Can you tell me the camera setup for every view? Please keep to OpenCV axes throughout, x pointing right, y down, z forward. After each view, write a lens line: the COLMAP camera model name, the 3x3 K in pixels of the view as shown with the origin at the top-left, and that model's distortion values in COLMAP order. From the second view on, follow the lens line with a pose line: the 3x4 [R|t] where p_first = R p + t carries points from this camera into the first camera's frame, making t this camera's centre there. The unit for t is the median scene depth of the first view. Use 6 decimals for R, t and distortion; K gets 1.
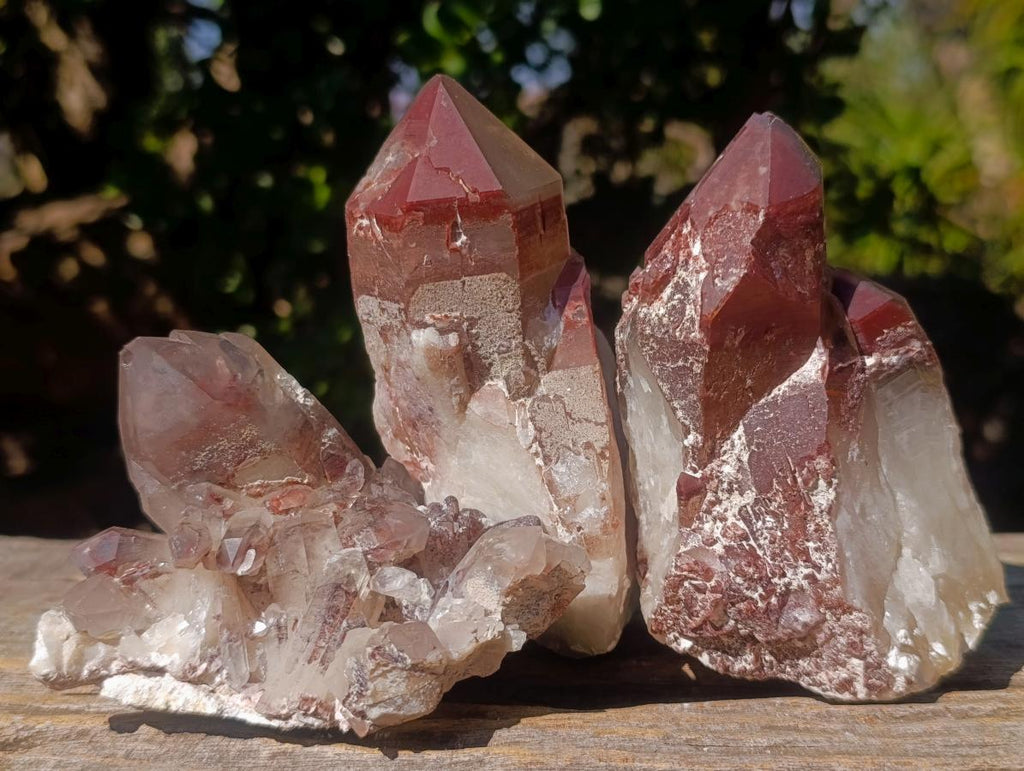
lens RADIAL K [[1422.3, 0, 512.0], [0, 1422.3, 385.5], [0, 0, 1]] dist [0.207427, -1.182023]
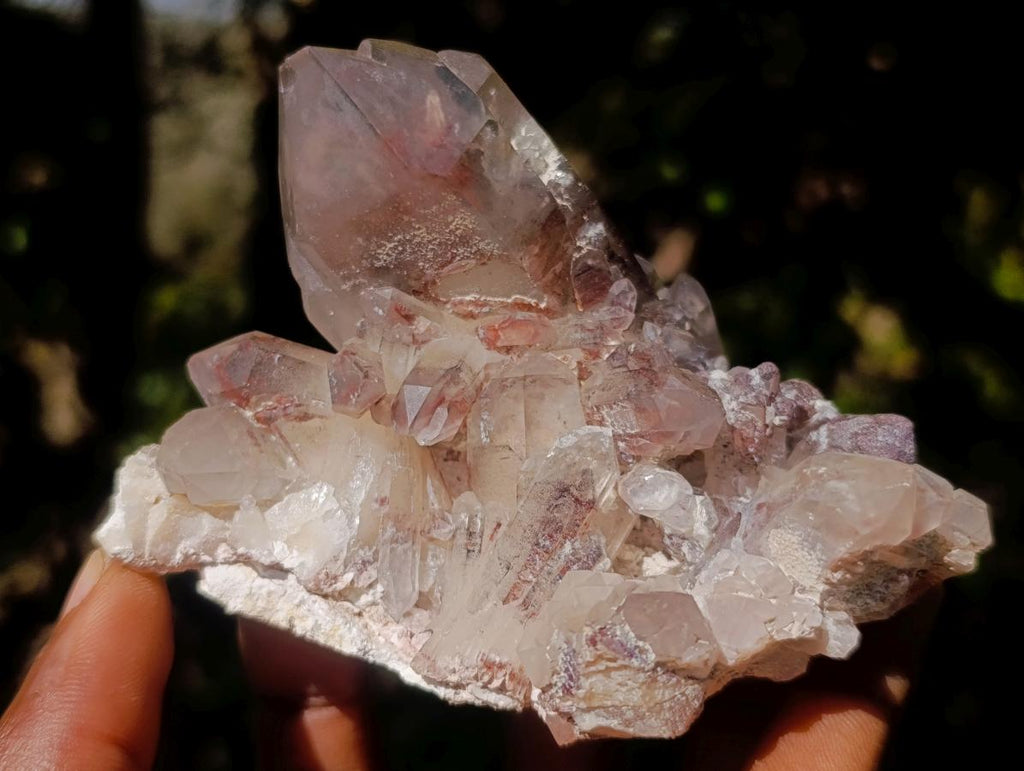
lens RADIAL K [[1525.8, 0, 512.0], [0, 1525.8, 385.5], [0, 0, 1]] dist [0.275028, -1.336945]
pose [[0.965400, 0.155575, -0.209284, -0.010983], [-0.107995, 0.969010, 0.222166, -0.054119], [0.237361, -0.191877, 0.952283, 0.384592]]
